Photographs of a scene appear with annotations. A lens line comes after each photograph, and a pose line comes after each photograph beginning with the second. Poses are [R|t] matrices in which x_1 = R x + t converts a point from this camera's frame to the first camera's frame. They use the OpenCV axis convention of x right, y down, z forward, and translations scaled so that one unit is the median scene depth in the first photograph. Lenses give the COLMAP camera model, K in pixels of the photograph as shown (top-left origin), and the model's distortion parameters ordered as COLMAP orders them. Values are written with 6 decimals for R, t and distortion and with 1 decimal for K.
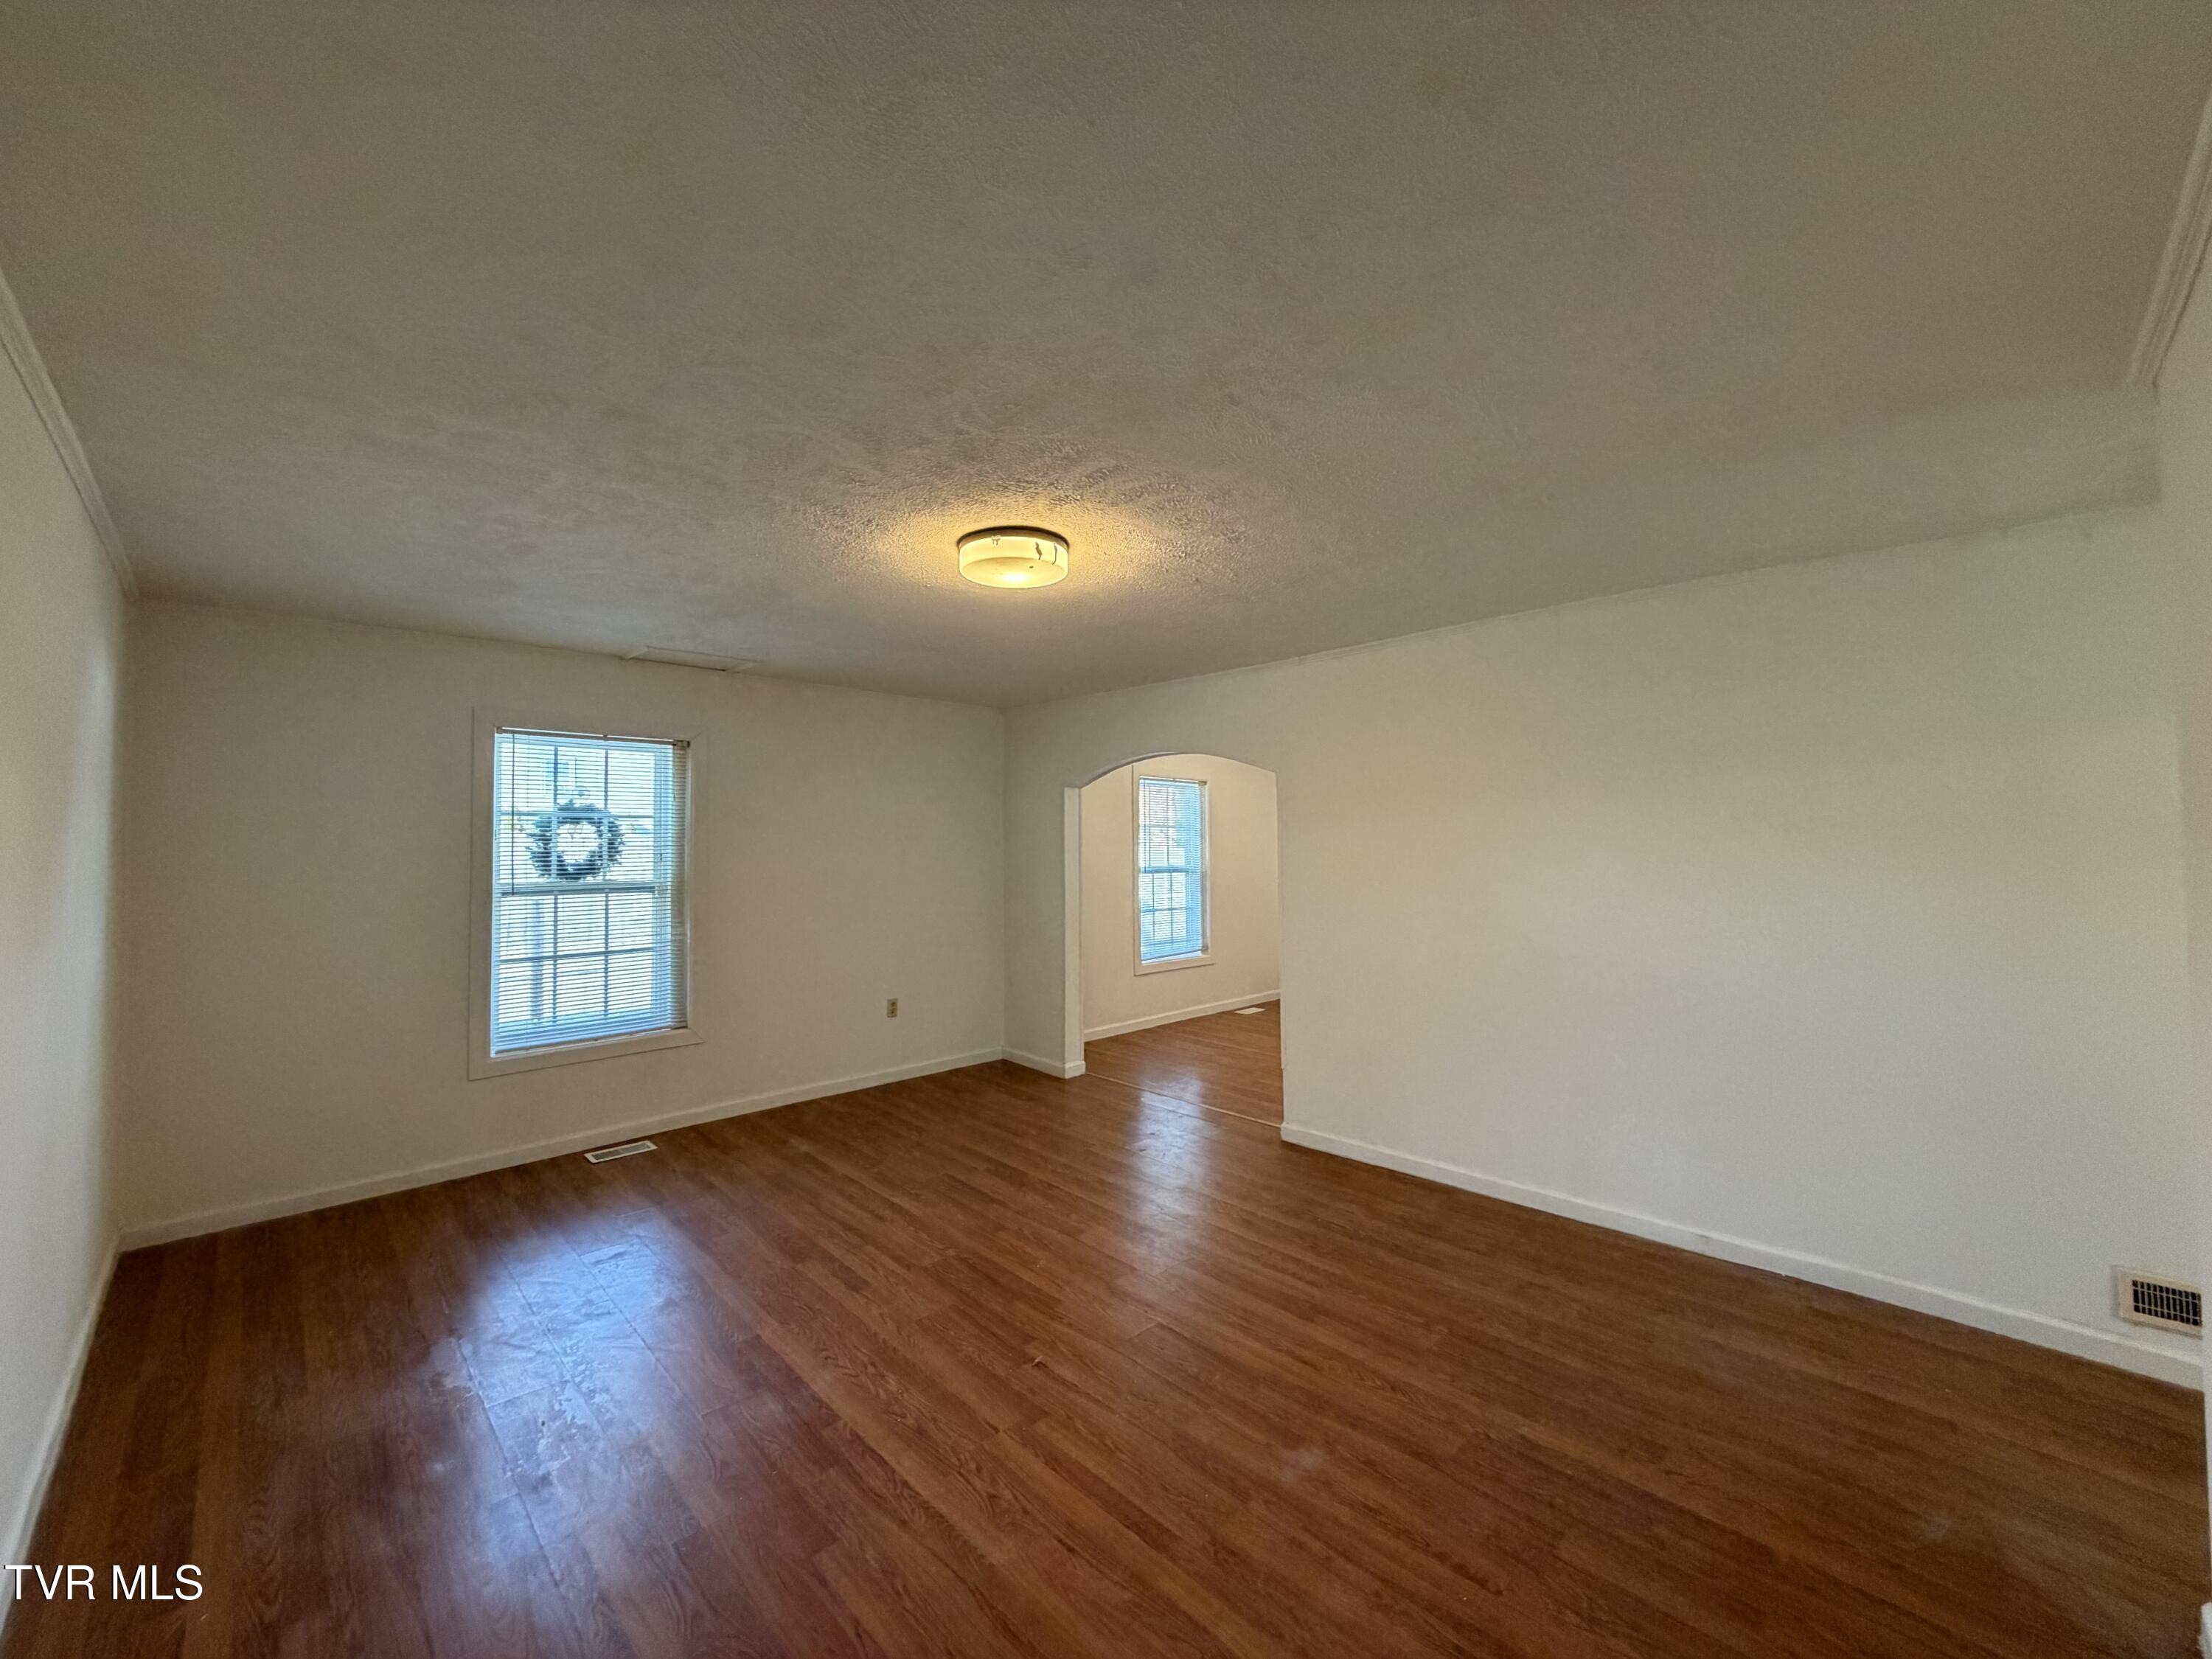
lens RADIAL K [[884.8, 0, 1107.3], [0, 884.8, 829.3], [0, 0, 1]] dist [0.000539, -0.000005]
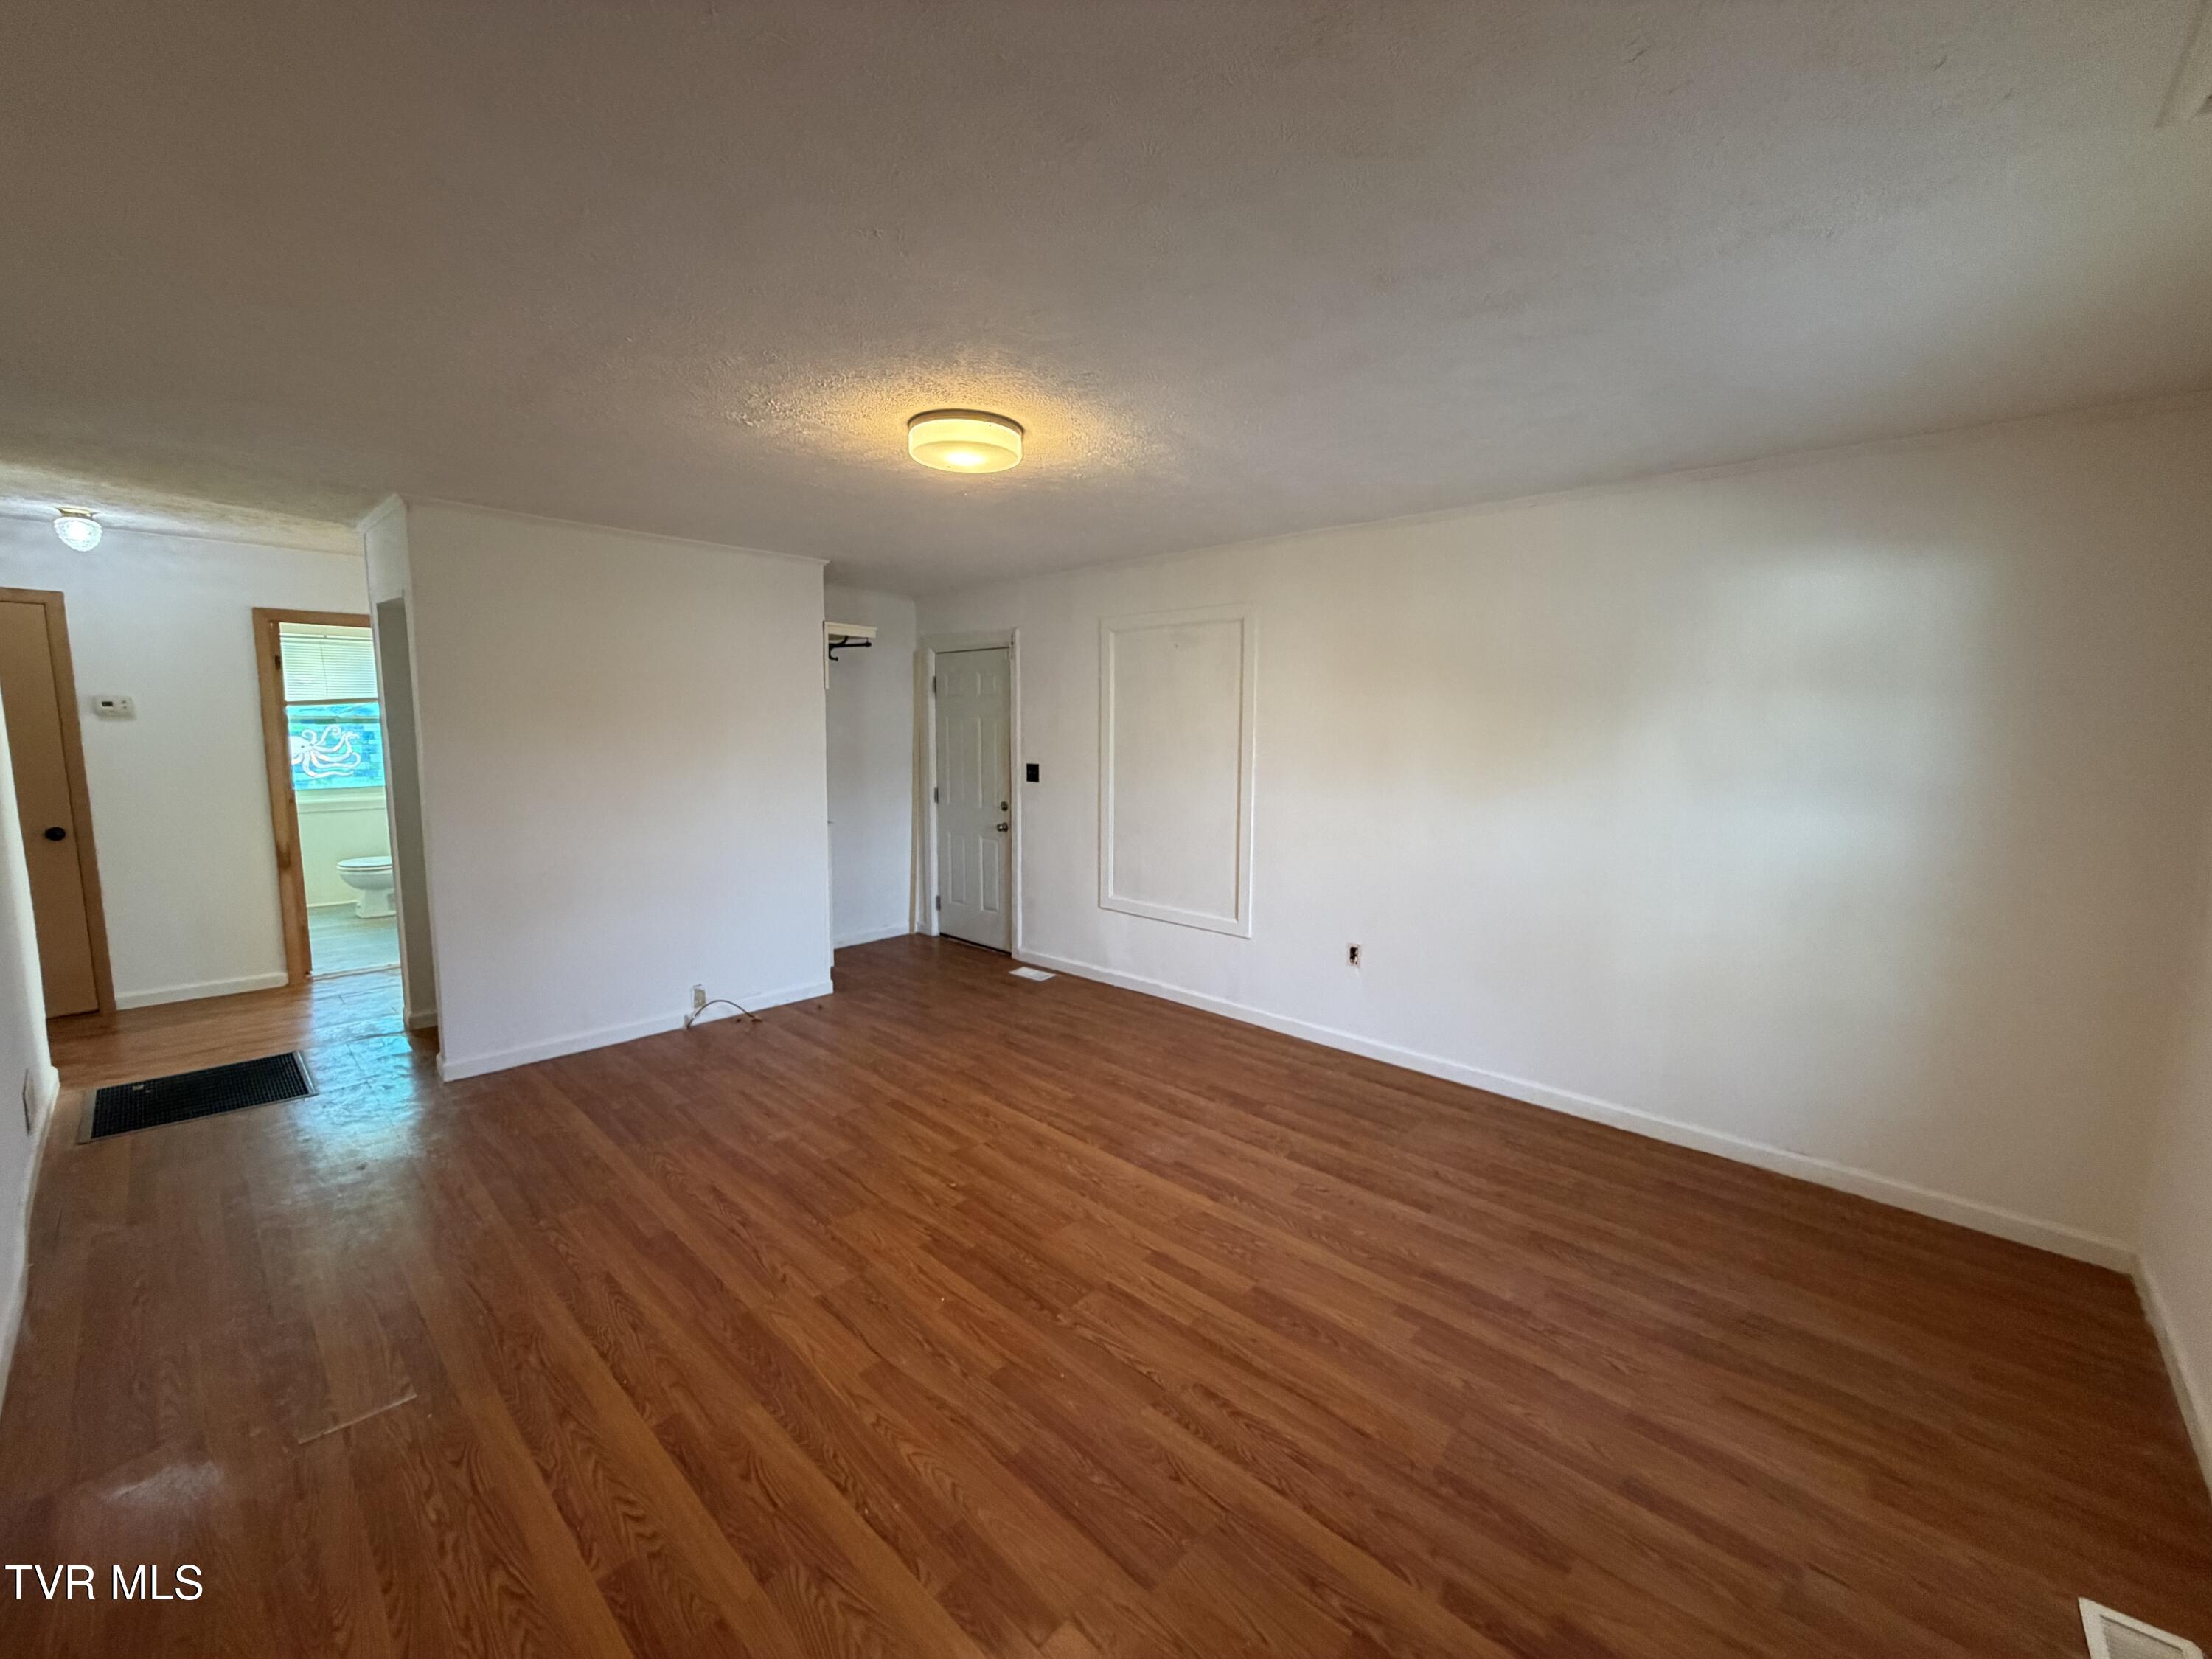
lens RADIAL K [[884.8, 0, 1104.2], [0, 884.8, 826.6], [0, 0, 1]] dist [0.000539, -0.000005]
pose [[-0.999066, 0.000969, -0.043209, -0.214851], [-0.003772, 0.993978, 0.109515, 0.008245], [0.043055, 0.109576, -0.993046, 2.010521]]
